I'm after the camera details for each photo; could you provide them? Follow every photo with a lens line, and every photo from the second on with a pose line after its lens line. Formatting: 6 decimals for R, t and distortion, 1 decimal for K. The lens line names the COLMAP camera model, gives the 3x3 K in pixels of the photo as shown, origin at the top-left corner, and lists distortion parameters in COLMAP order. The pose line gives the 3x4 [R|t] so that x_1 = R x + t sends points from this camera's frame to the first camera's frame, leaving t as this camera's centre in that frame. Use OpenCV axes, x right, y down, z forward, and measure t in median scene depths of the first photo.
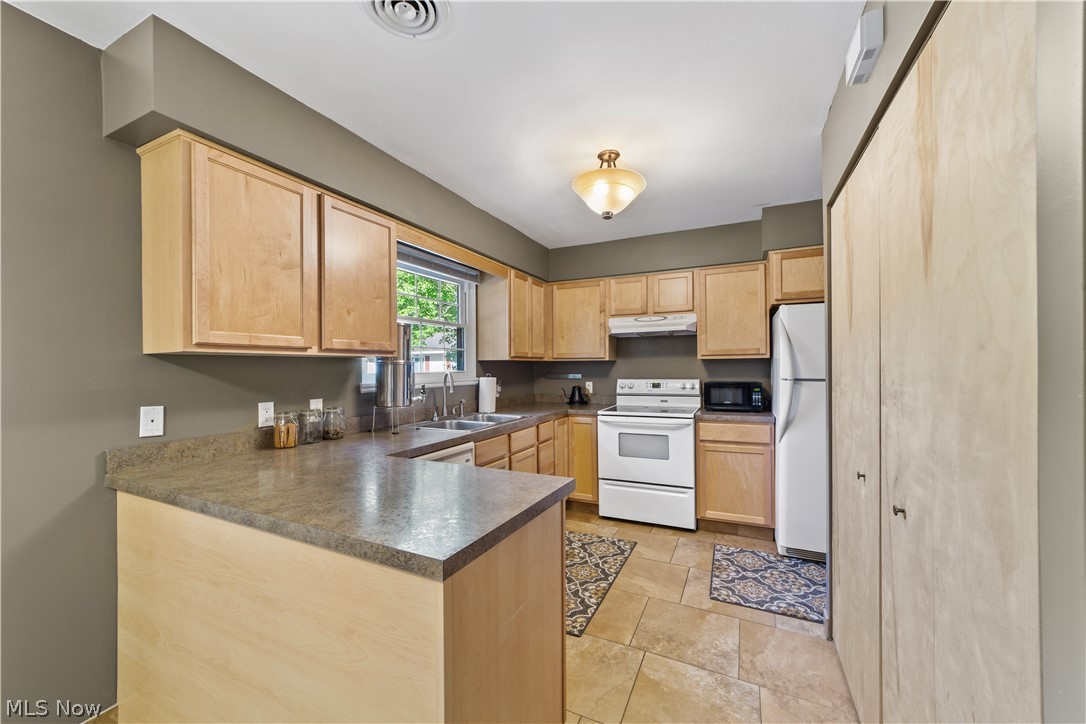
lens RADIAL K [[416.8, 0, 538.5], [0, 416.8, 367.8], [0, 0, 1]] dist [-0.017902, 0.009455]
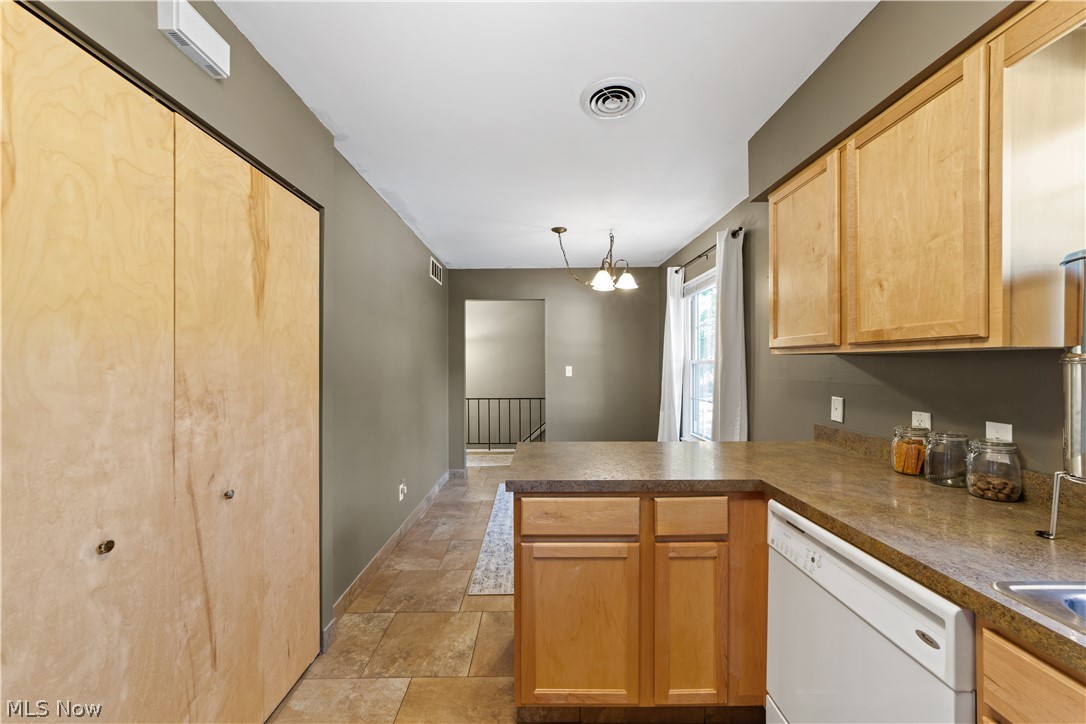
lens RADIAL K [[416.0, 0, 539.2], [0, 416.0, 363.6], [0, 0, 1]] dist [-0.017578, 0.007496]
pose [[-0.894922, 0.011781, -0.446068, 0.203936], [0.009067, 0.999925, 0.008219, -0.012412], [0.446131, 0.003310, -0.894961, 0.857352]]
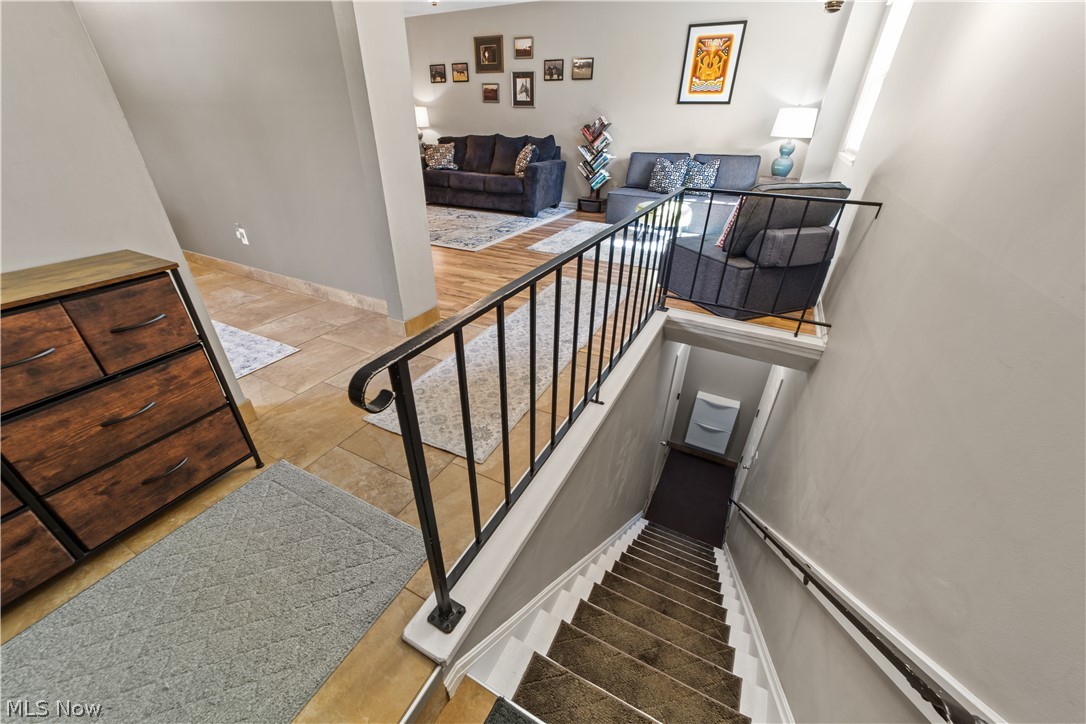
lens RADIAL K [[416.0, 0, 539.2], [0, 416.0, 363.6], [0, 0, 1]] dist [-0.017578, 0.007496]
pose [[0.023634, -0.502869, 0.864040, -0.954181], [-0.007553, 0.864166, 0.503149, 0.058501], [-0.999692, -0.018417, 0.016626, -0.933262]]
